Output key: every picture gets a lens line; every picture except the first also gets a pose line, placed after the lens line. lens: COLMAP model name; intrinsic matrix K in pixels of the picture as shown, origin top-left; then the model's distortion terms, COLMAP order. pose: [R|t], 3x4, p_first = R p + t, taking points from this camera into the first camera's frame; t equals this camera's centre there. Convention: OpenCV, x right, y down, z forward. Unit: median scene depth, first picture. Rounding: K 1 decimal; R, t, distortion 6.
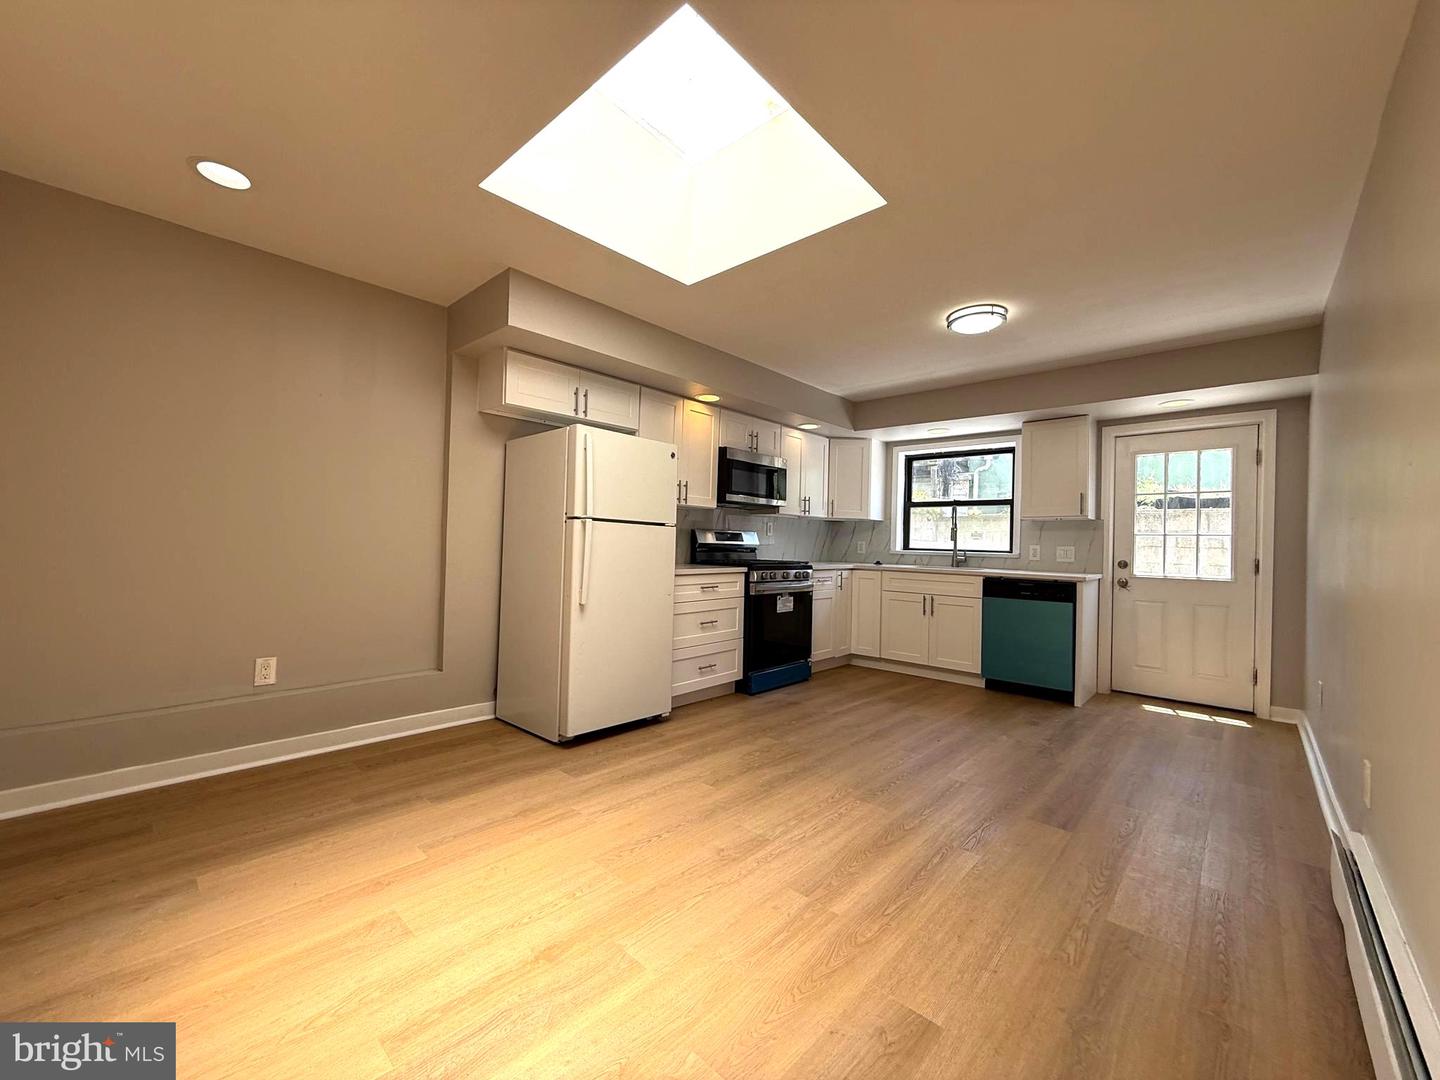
lens RADIAL K [[583.5, 0, 720.0], [0, 583.5, 540.0], [0, 0, 1]] dist [-0.000449, 0.000772]
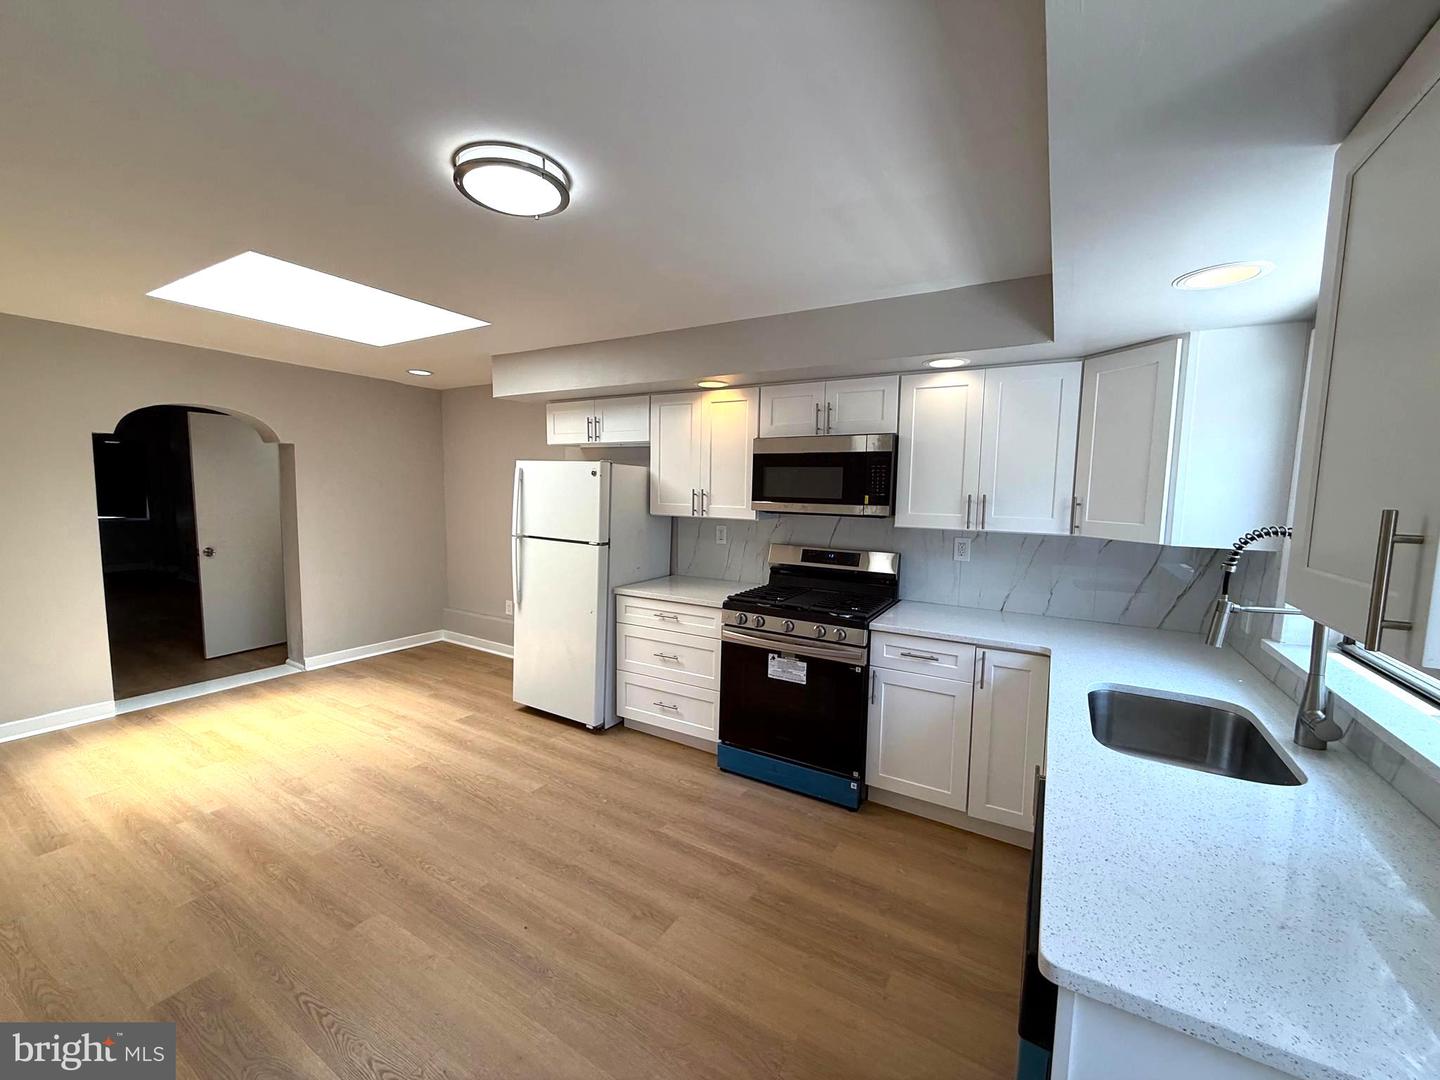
lens RADIAL K [[583.5, 0, 720.0], [0, 583.5, 540.0], [0, 0, 1]] dist [-0.000449, 0.000772]
pose [[0.196819, 0.071194, -0.977852, 0.932611], [-0.007256, 0.997439, 0.071159, -0.104777], [0.980413, -0.006910, 0.196832, 1.018892]]
